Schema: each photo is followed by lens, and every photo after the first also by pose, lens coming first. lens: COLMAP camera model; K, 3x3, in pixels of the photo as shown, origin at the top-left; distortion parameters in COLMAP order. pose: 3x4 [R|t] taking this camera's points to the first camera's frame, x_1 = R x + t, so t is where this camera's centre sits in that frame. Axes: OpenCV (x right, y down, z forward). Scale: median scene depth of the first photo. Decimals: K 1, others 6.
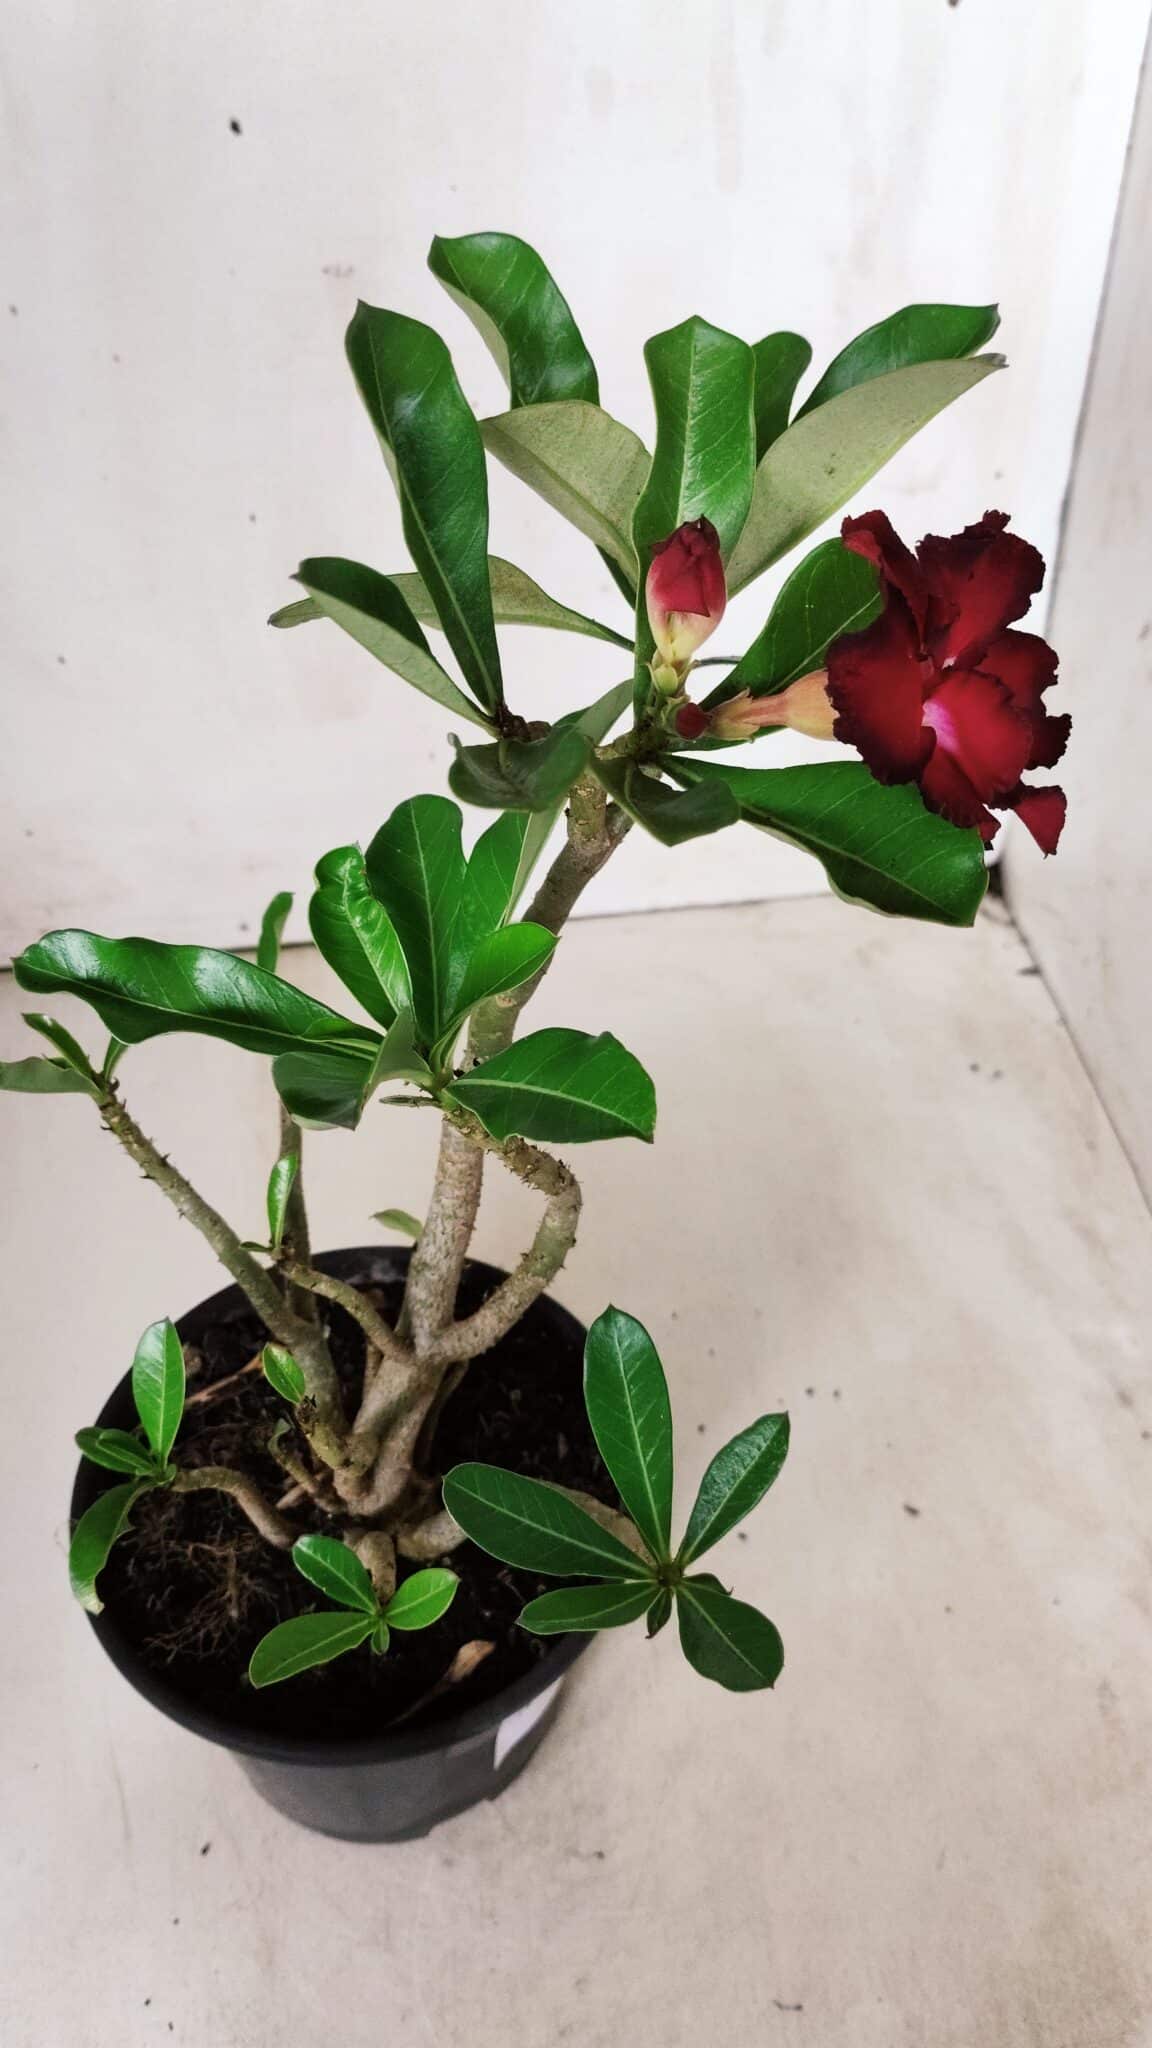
lens RADIAL K [[1822.7, 0, 588.6], [0, 1822.7, 1017.1], [0, 0, 1]] dist [0.114560, -0.183639]
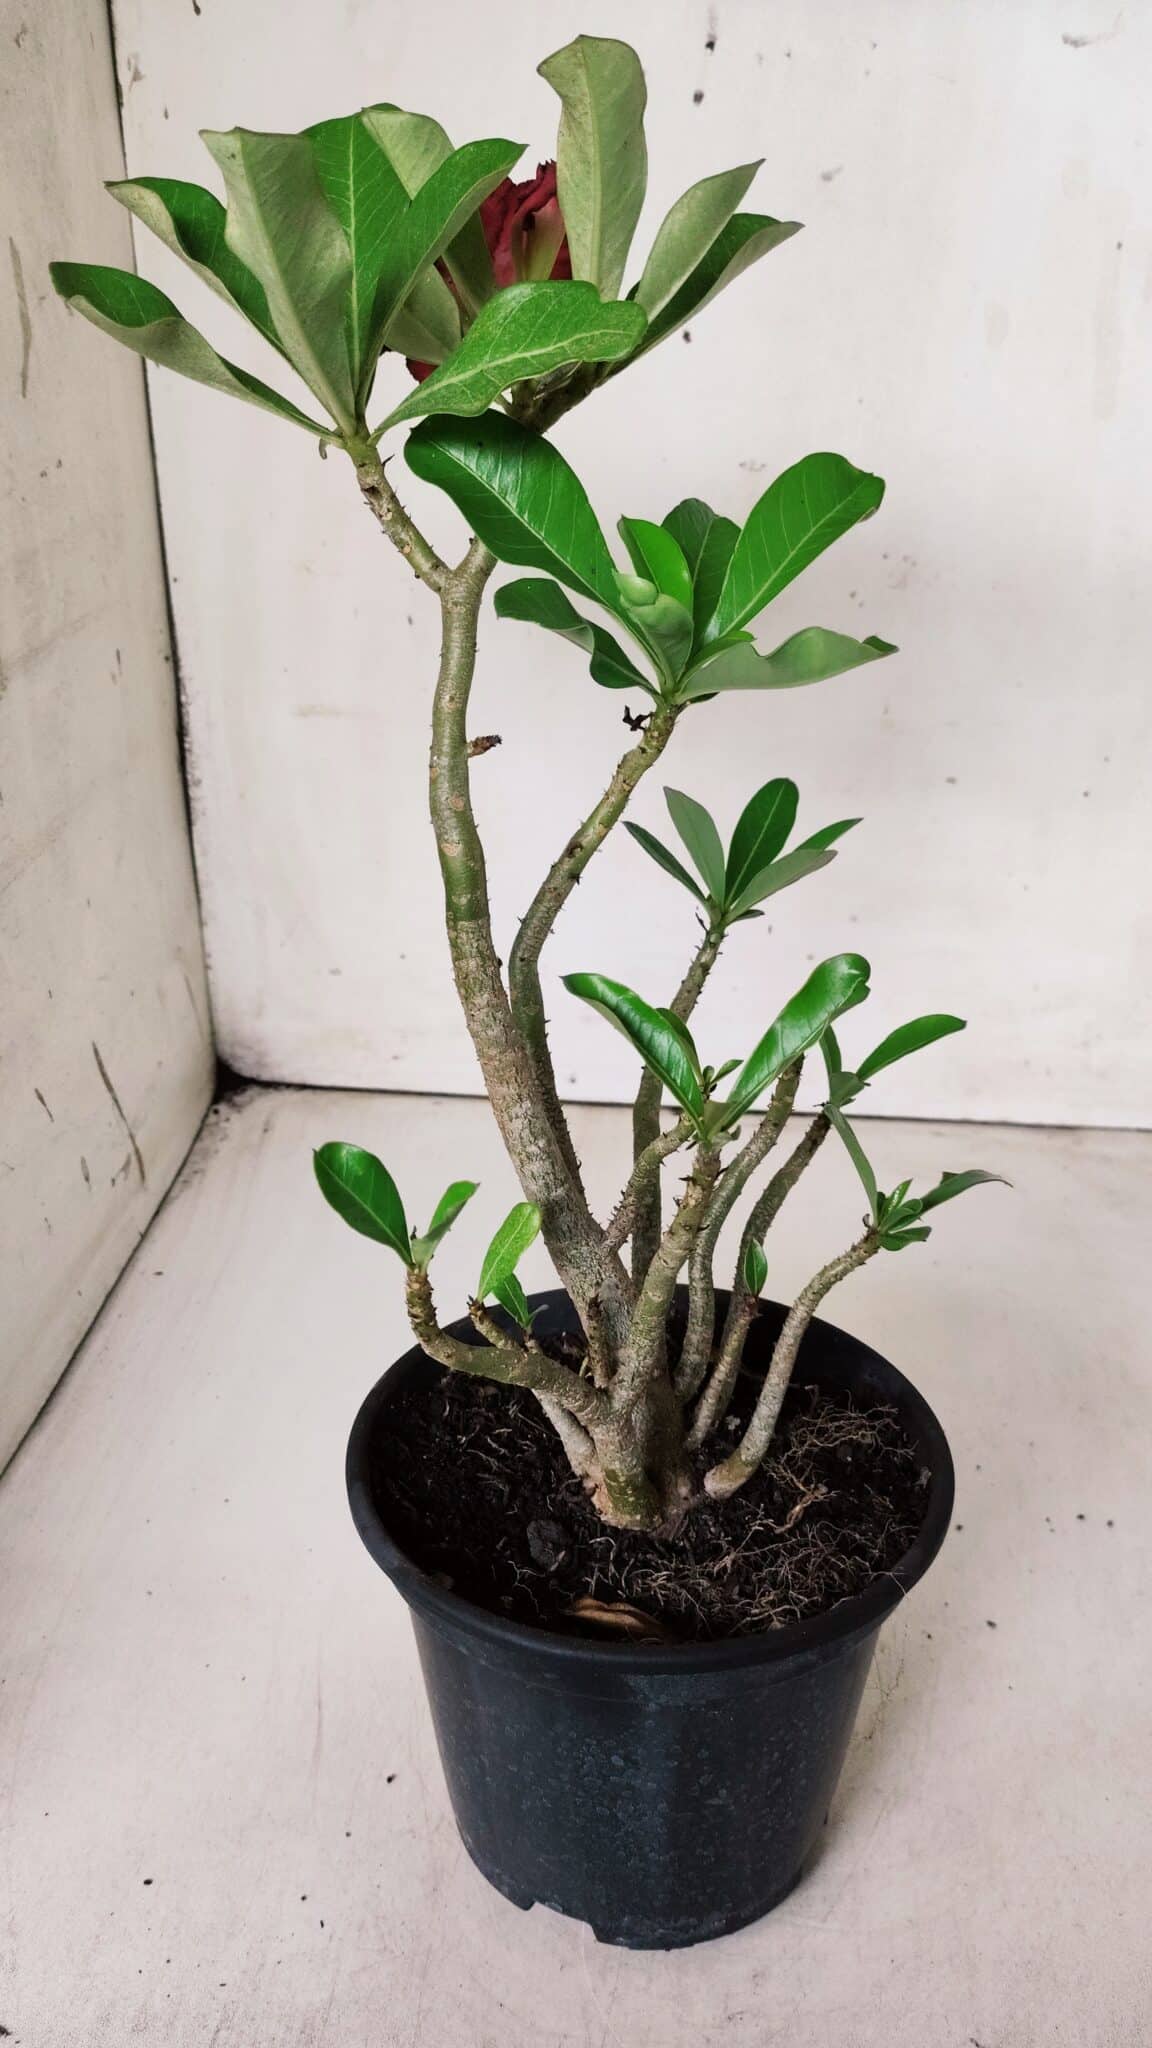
lens RADIAL K [[1822.7, 0, 545.3], [0, 1822.7, 1019.4], [0, 0, 1]] dist [0.114560, -0.183639]
pose [[0.970076, 0.113099, -0.214852, 0.029228], [-0.171815, 0.945000, -0.278308, 0.274527], [0.171559, 0.306895, 0.936153, -0.012734]]
